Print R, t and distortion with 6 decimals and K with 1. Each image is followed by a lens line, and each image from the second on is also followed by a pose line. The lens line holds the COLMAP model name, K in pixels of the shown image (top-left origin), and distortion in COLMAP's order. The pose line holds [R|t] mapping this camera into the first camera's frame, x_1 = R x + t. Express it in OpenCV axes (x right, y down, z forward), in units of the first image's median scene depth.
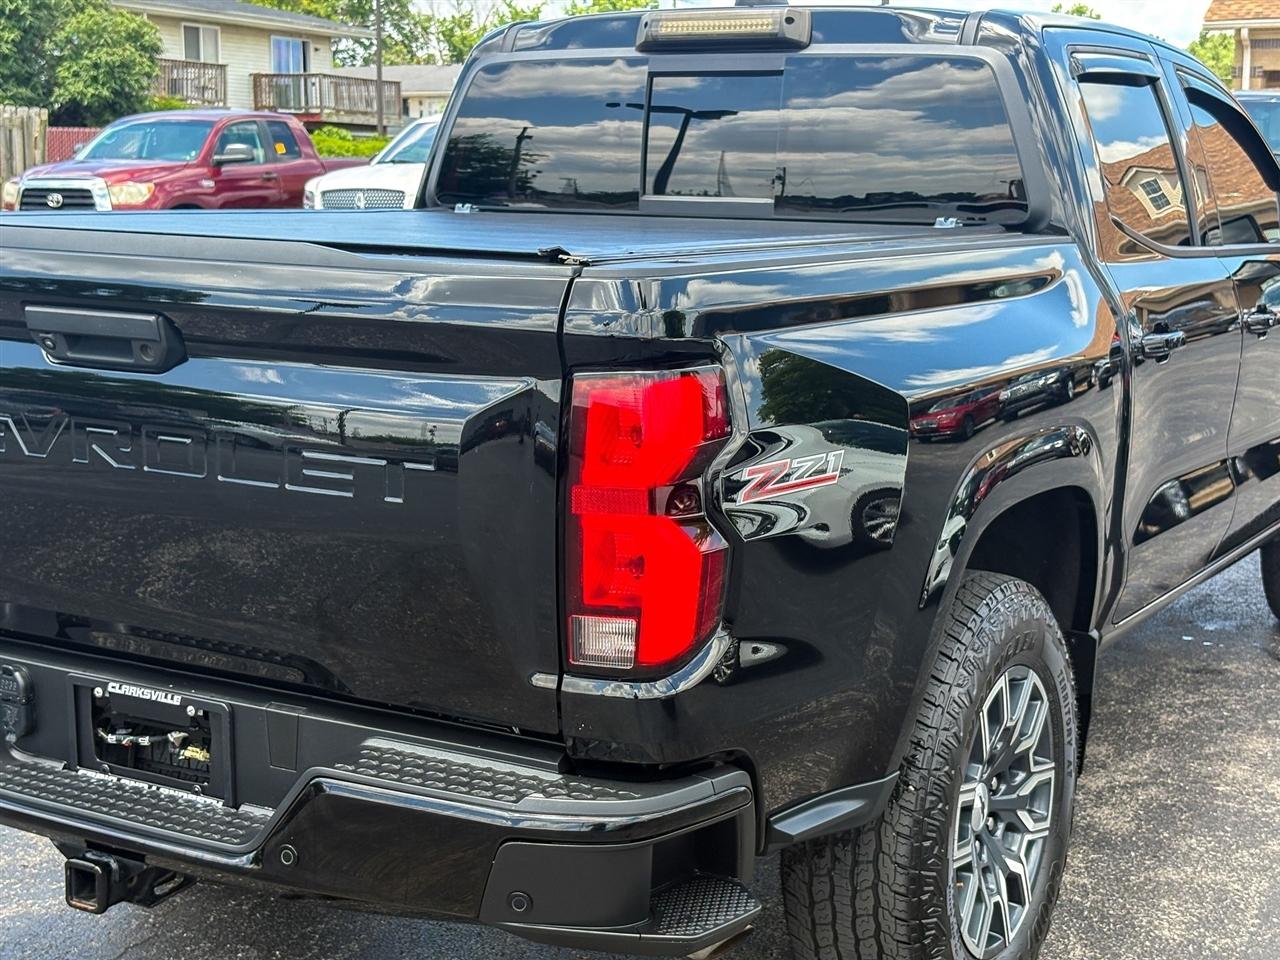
lens RADIAL K [[1934.5, 0, 660.7], [0, 1934.5, 481.3], [0, 0, 1]] dist [0.049525, 0.000000]
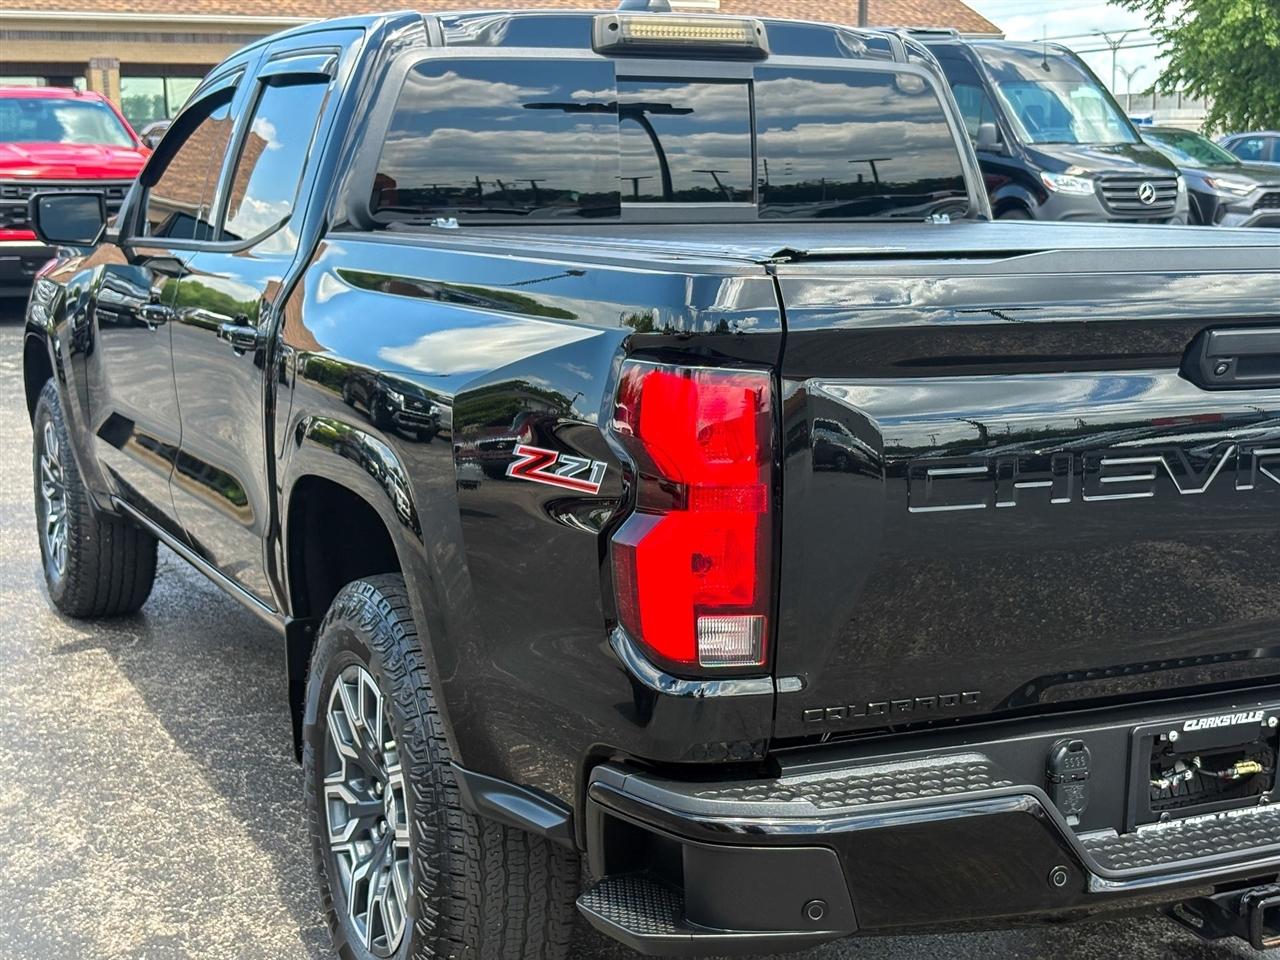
lens RADIAL K [[1934.5, 0, 622.6], [0, 1934.5, 477.8], [0, 0, 1]] dist [0.049525, 0.000000]
pose [[0.576557, -0.139723, 0.805021, -0.839537], [0.138828, 0.987696, 0.072001, -0.085383], [-0.805176, 0.070247, 0.588861, 0.459843]]
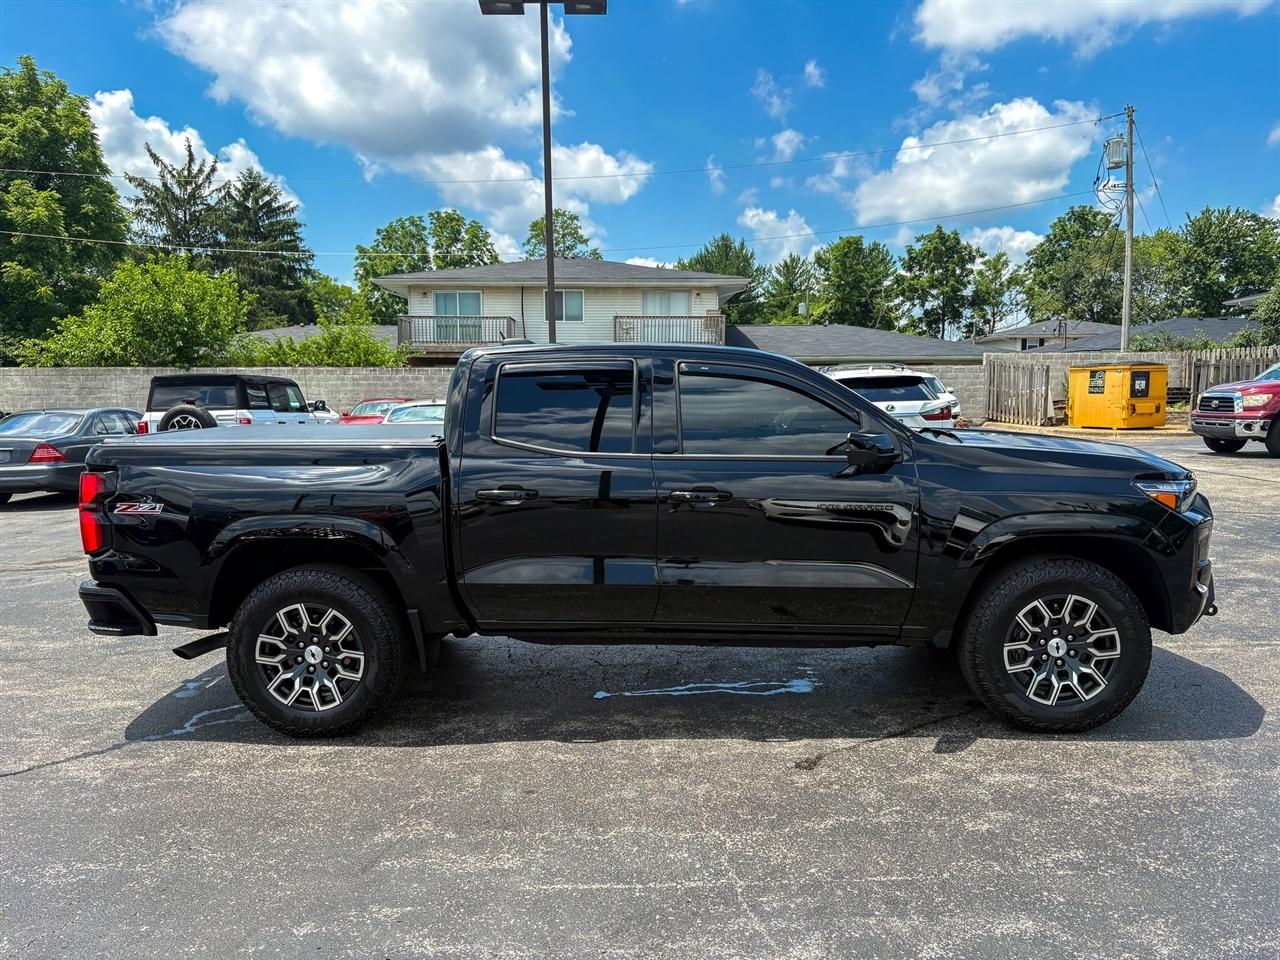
lens RADIAL K [[991.5, 0, 643.6], [0, 991.5, 493.2], [0, 0, 1]] dist [0.035510, -0.038161]
pose [[0.462157, 0.084782, -0.882736, 1.304562], [-0.125559, 0.991647, 0.029506, -0.124936], [0.877864, 0.097199, 0.468942, 0.610155]]
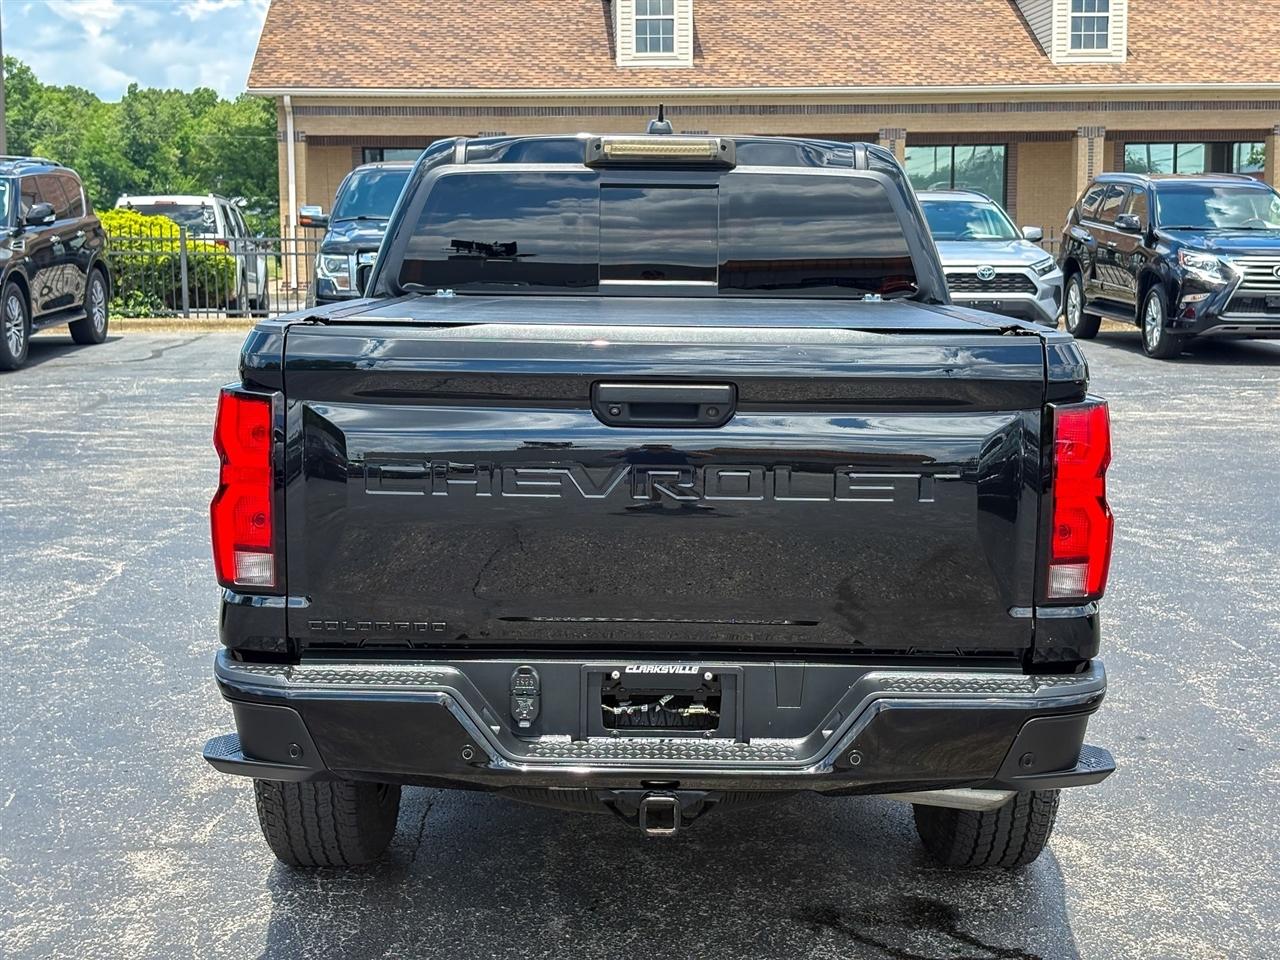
lens RADIAL K [[1934.5, 0, 656.8], [0, 1934.5, 473.2], [0, 0, 1]] dist [0.049525, 0.000000]
pose [[0.862890, -0.069565, 0.500581, -0.643419], [0.084732, 0.996375, -0.007594, -0.010528], [-0.498238, 0.048968, 0.865657, -0.107047]]
